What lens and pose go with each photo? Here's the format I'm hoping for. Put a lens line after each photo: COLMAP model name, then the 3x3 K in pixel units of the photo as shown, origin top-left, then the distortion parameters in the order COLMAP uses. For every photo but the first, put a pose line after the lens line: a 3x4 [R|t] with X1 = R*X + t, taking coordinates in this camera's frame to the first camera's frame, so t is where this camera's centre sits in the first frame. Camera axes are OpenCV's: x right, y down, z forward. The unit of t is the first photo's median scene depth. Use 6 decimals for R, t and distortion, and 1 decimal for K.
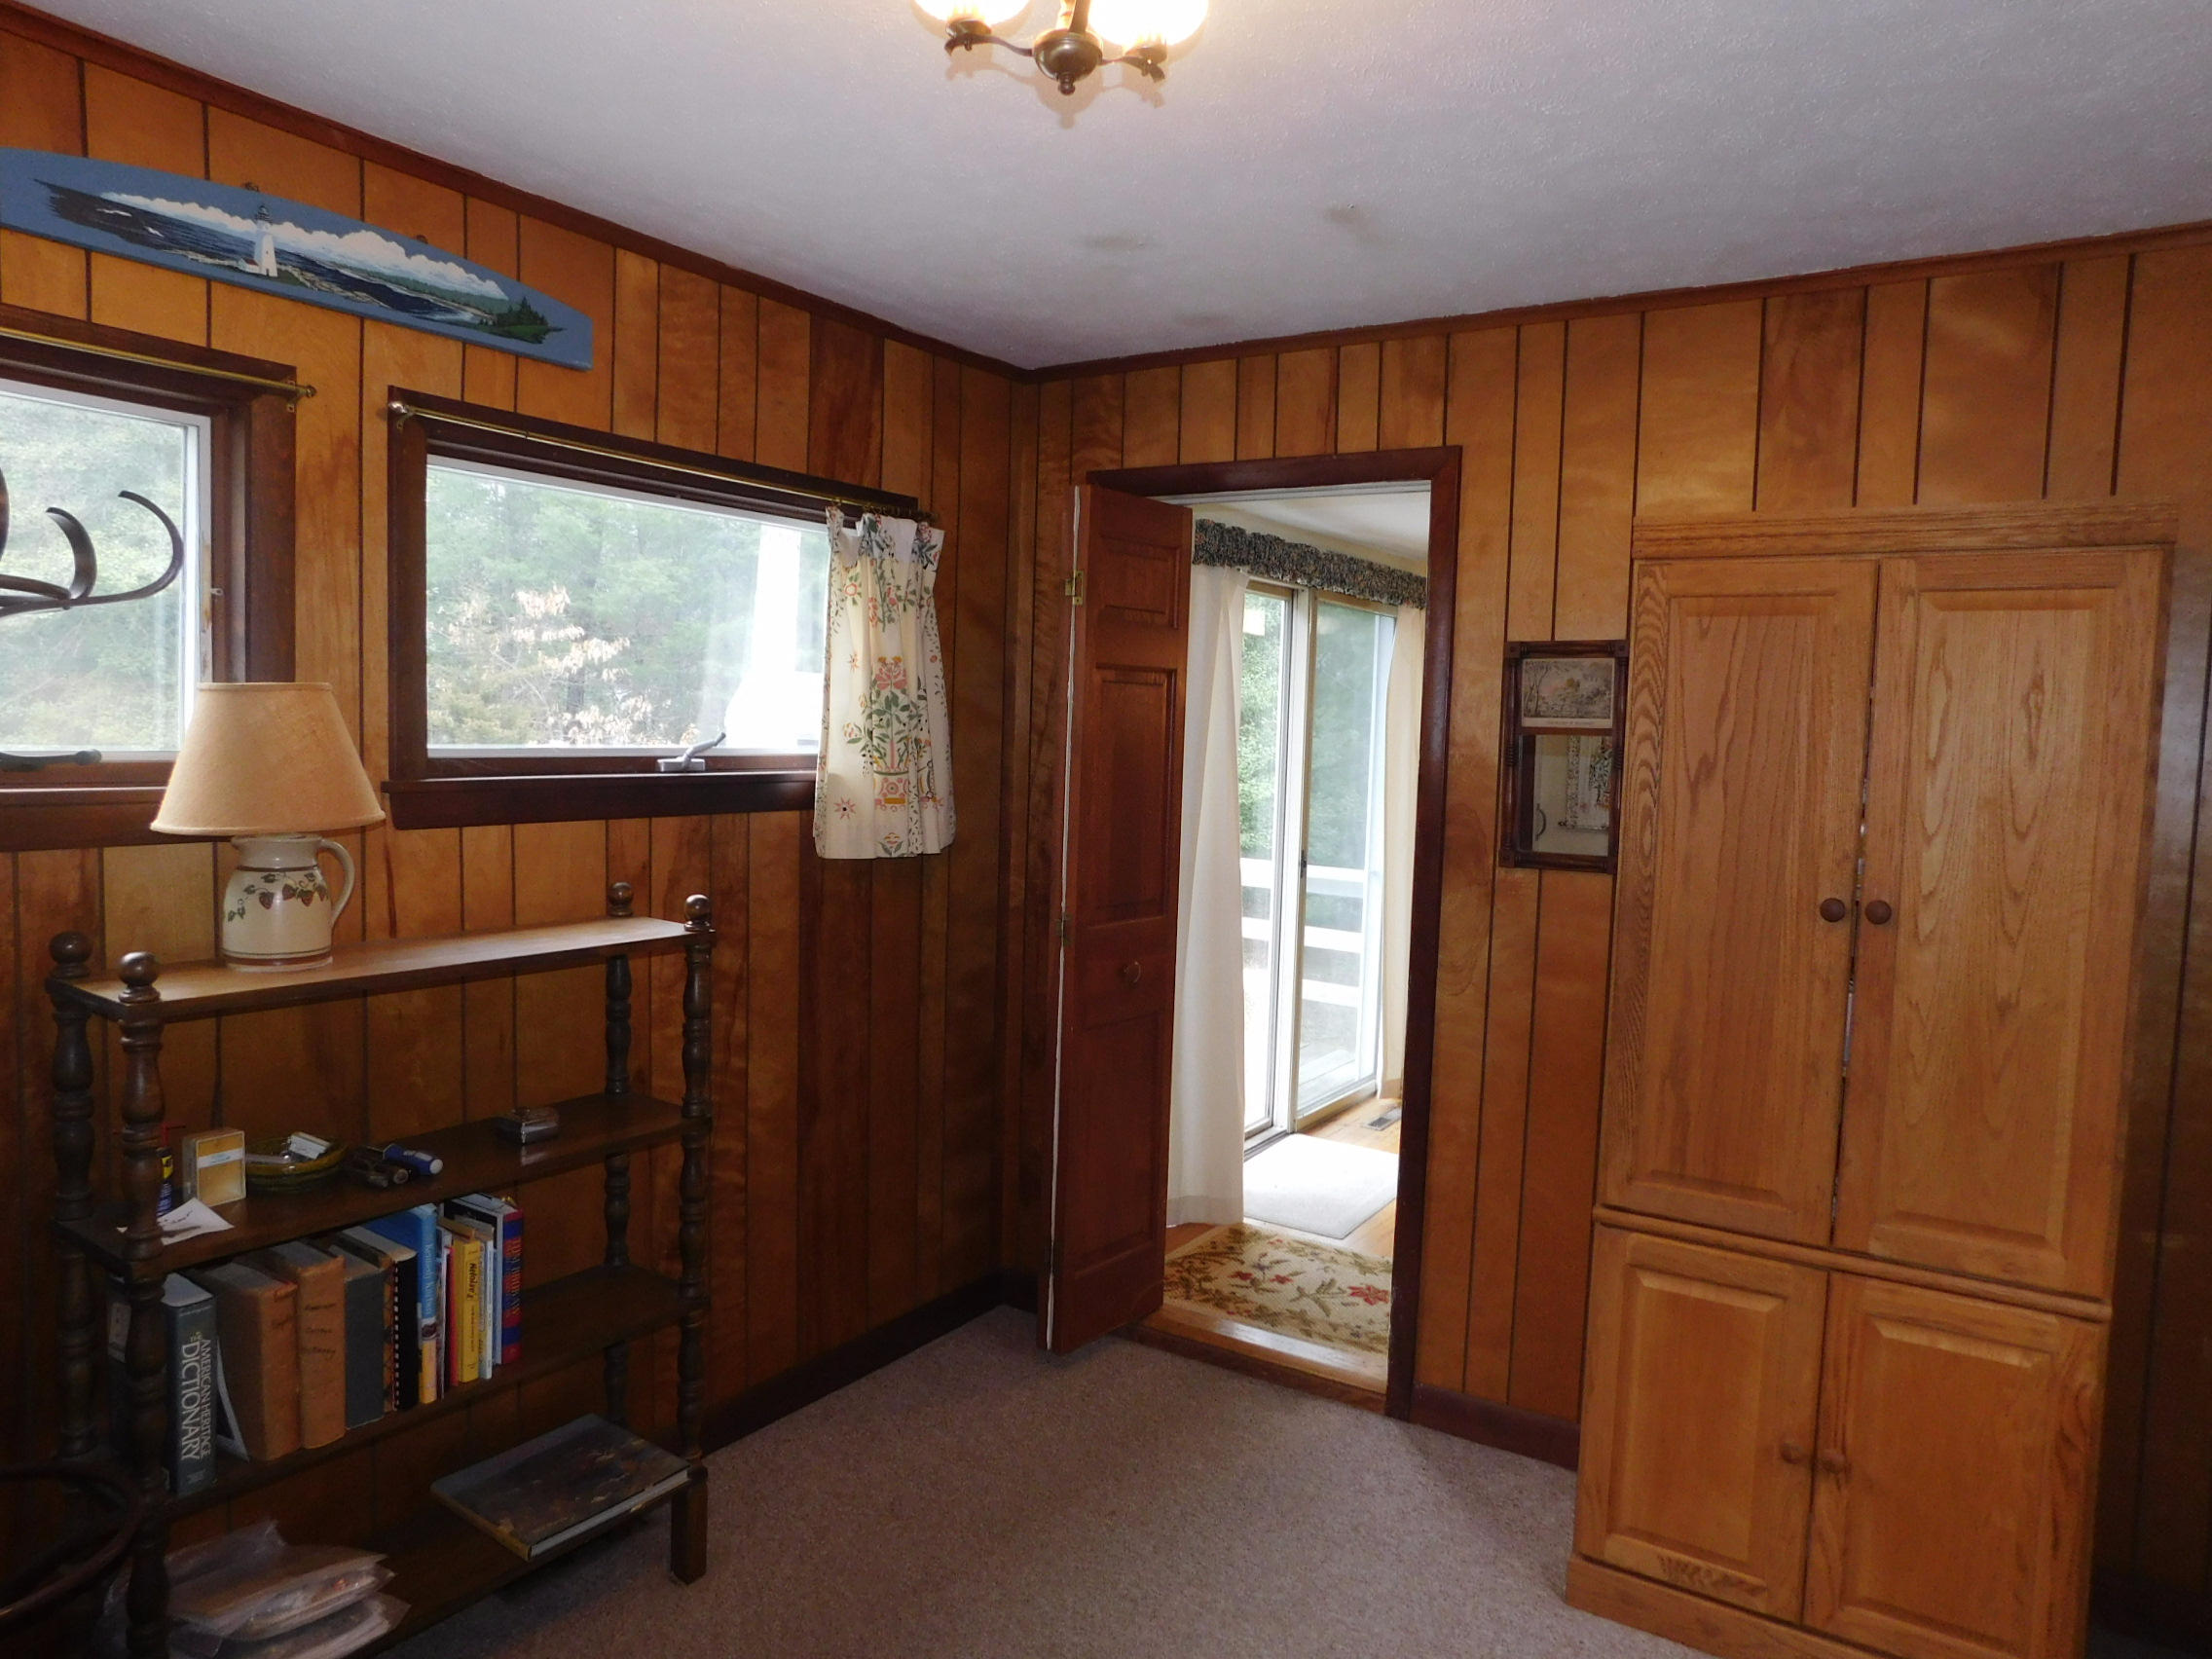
lens RADIAL K [[1452.3, 0, 1103.2], [0, 1452.3, 826.7], [0, 0, 1]] dist [-0.073436, 0.056471]
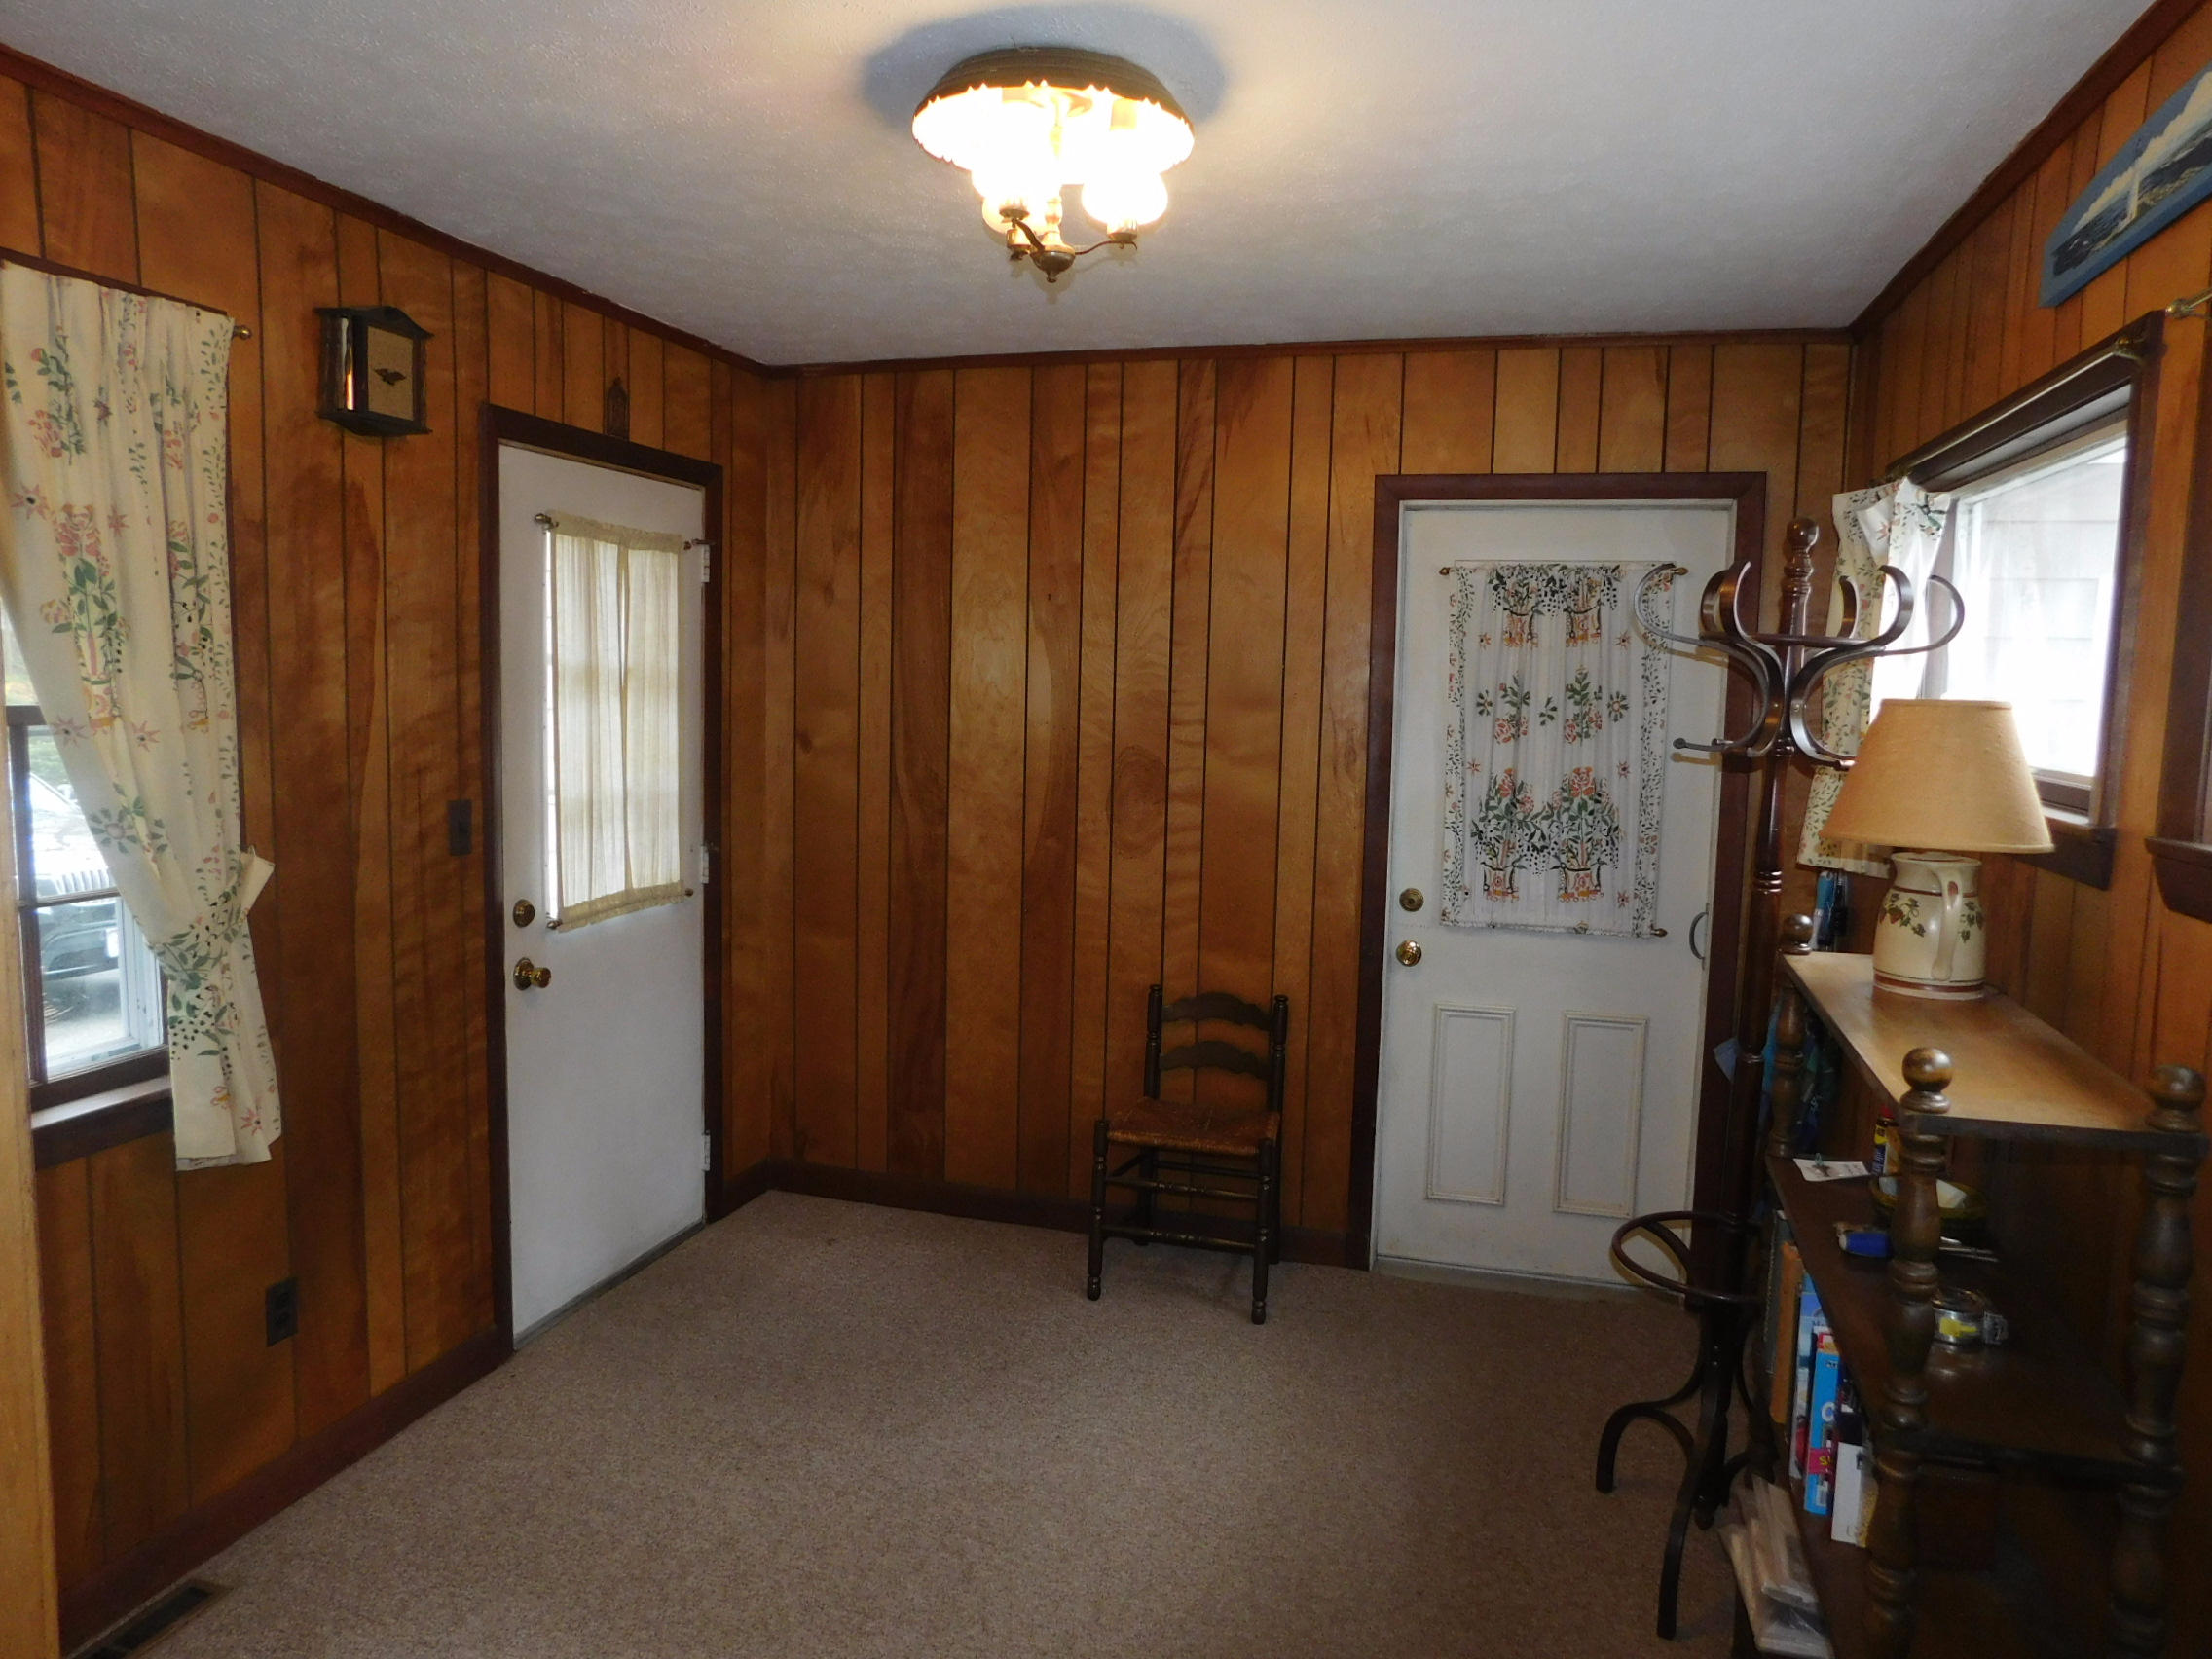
lens RADIAL K [[1452.3, 0, 1111.3], [0, 1452.3, 820.1], [0, 0, 1]] dist [-0.073436, 0.056471]
pose [[-0.959296, -0.018610, -0.281789, 0.176091], [-0.065909, 0.985024, 0.159321, -0.100995], [0.274604, 0.171409, -0.946156, 1.304901]]
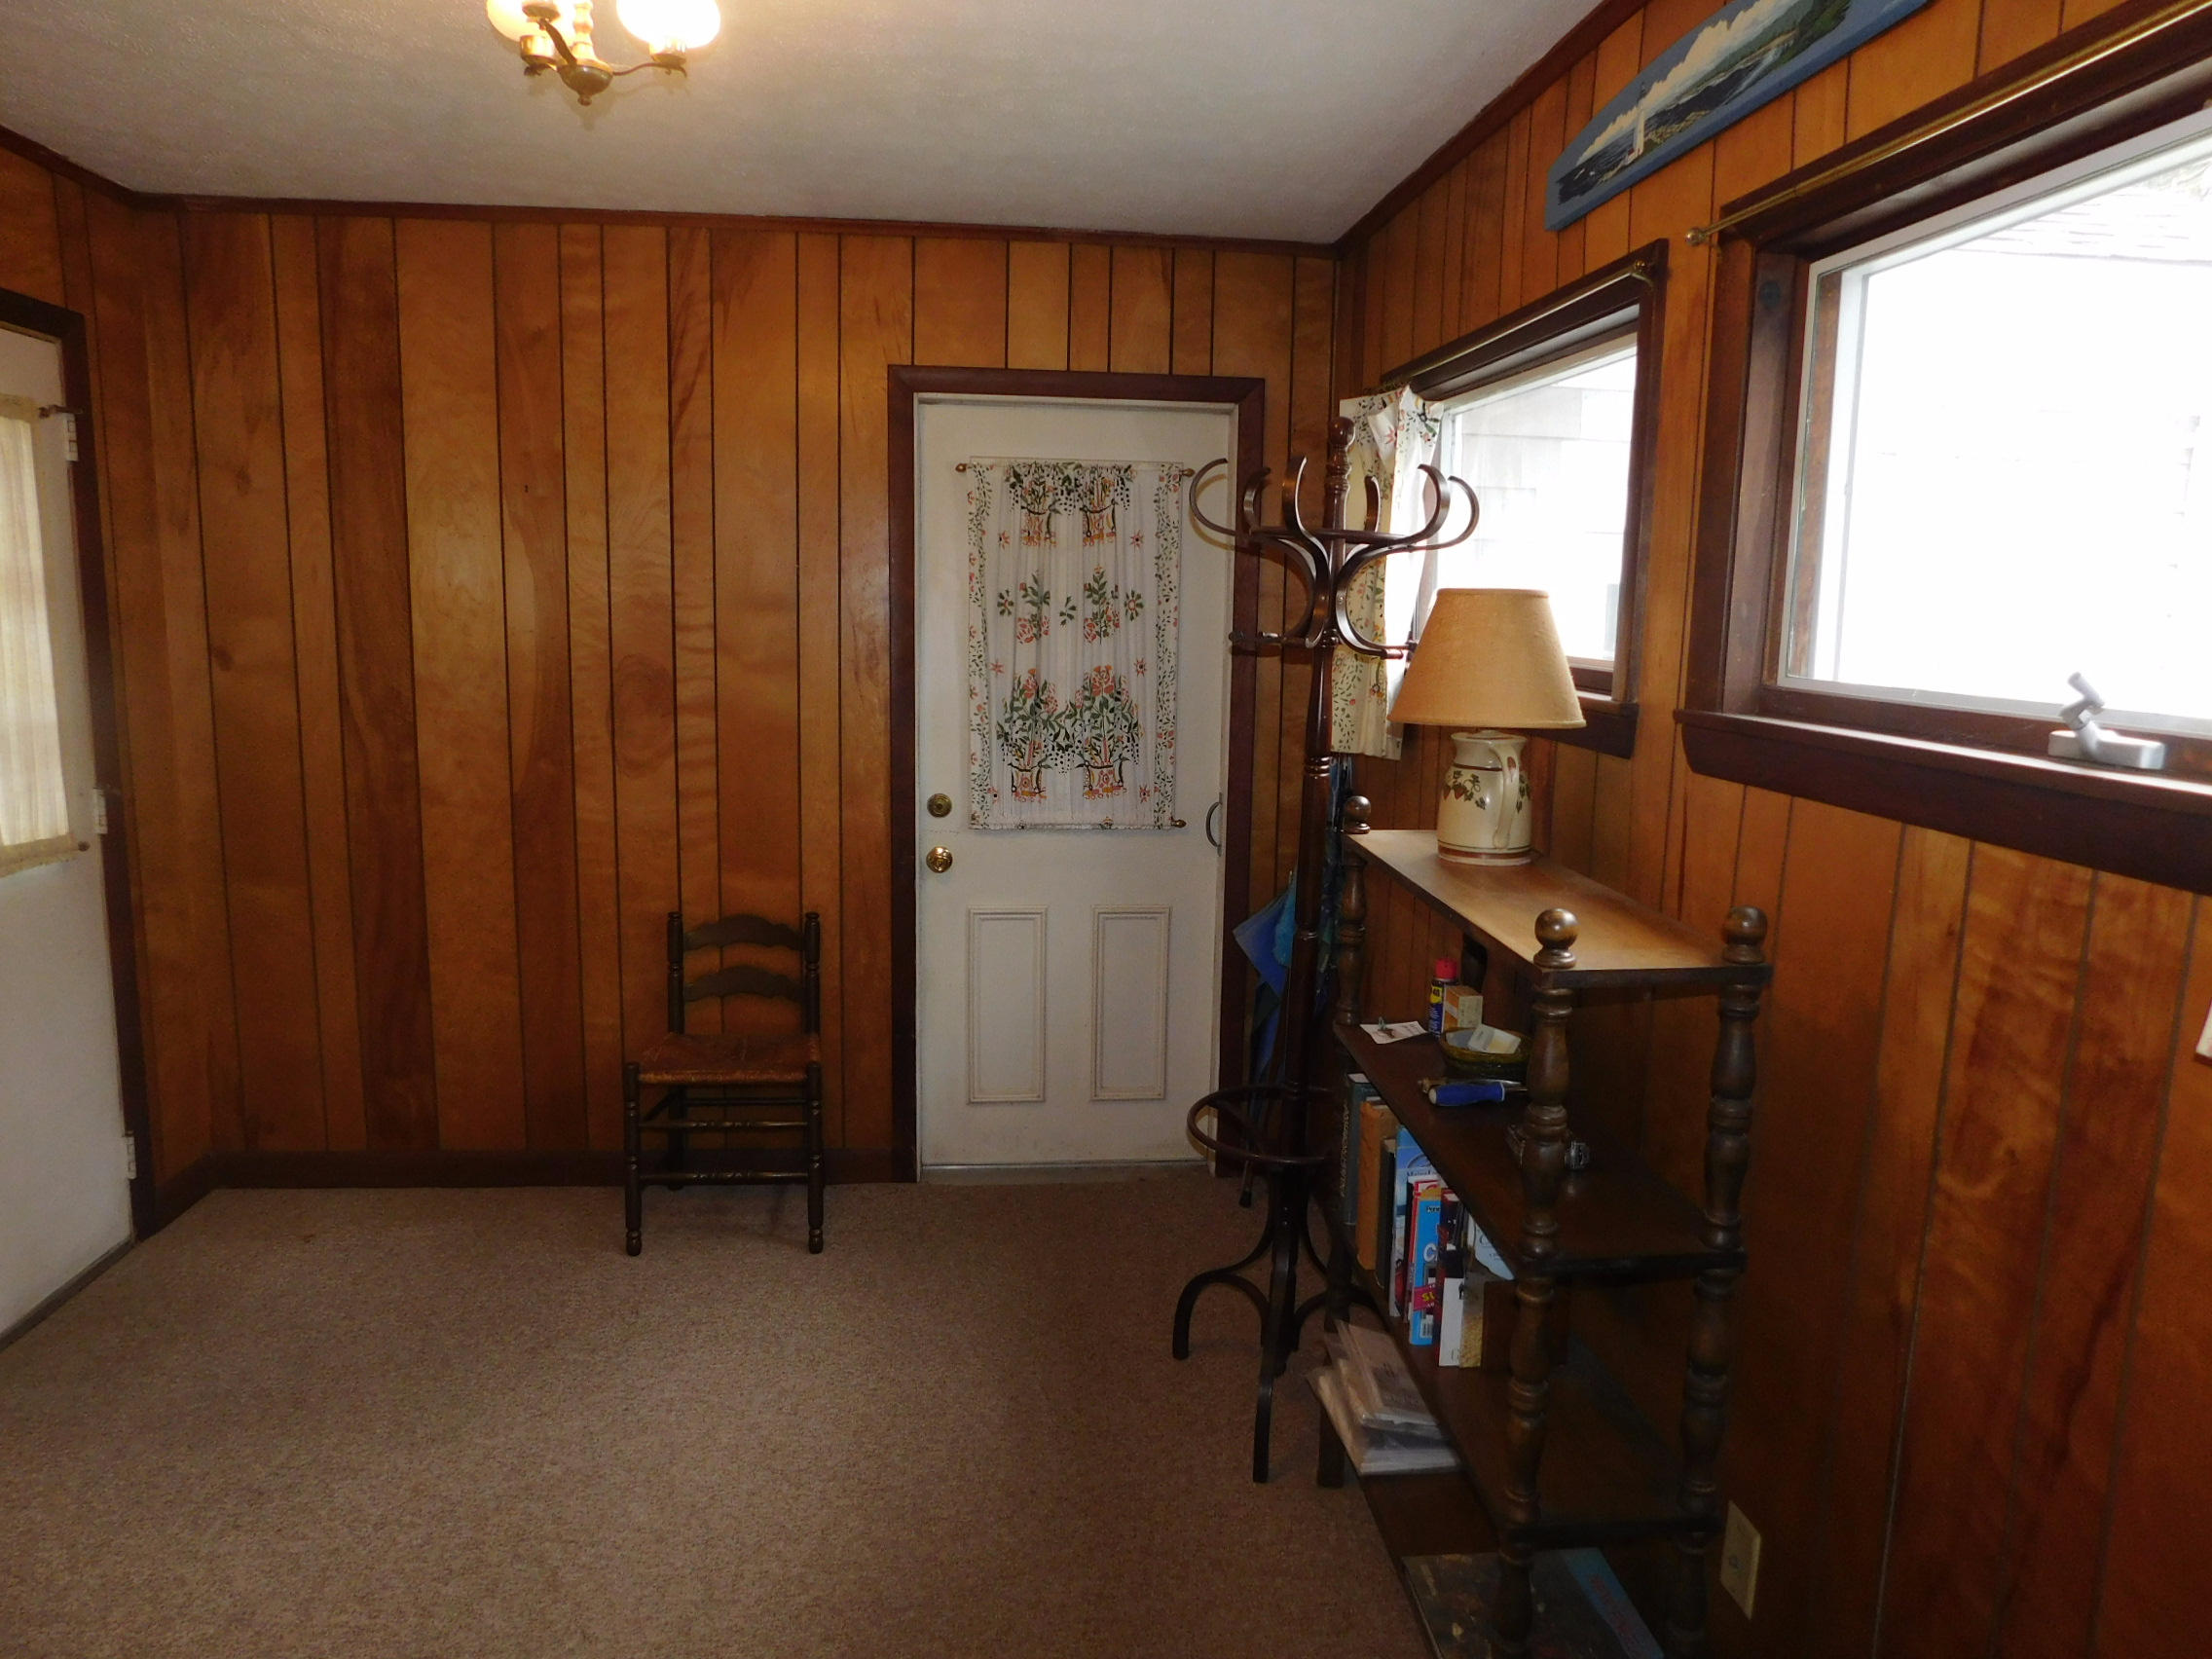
lens RADIAL K [[1452.3, 0, 1105.0], [0, 1452.3, 821.6], [0, 0, 1]] dist [-0.073436, 0.056471]
pose [[-0.785792, 0.052818, -0.616231, 0.227491], [-0.084034, 0.977990, 0.190981, -0.083034], [0.612755, 0.201856, -0.764058, 1.227618]]
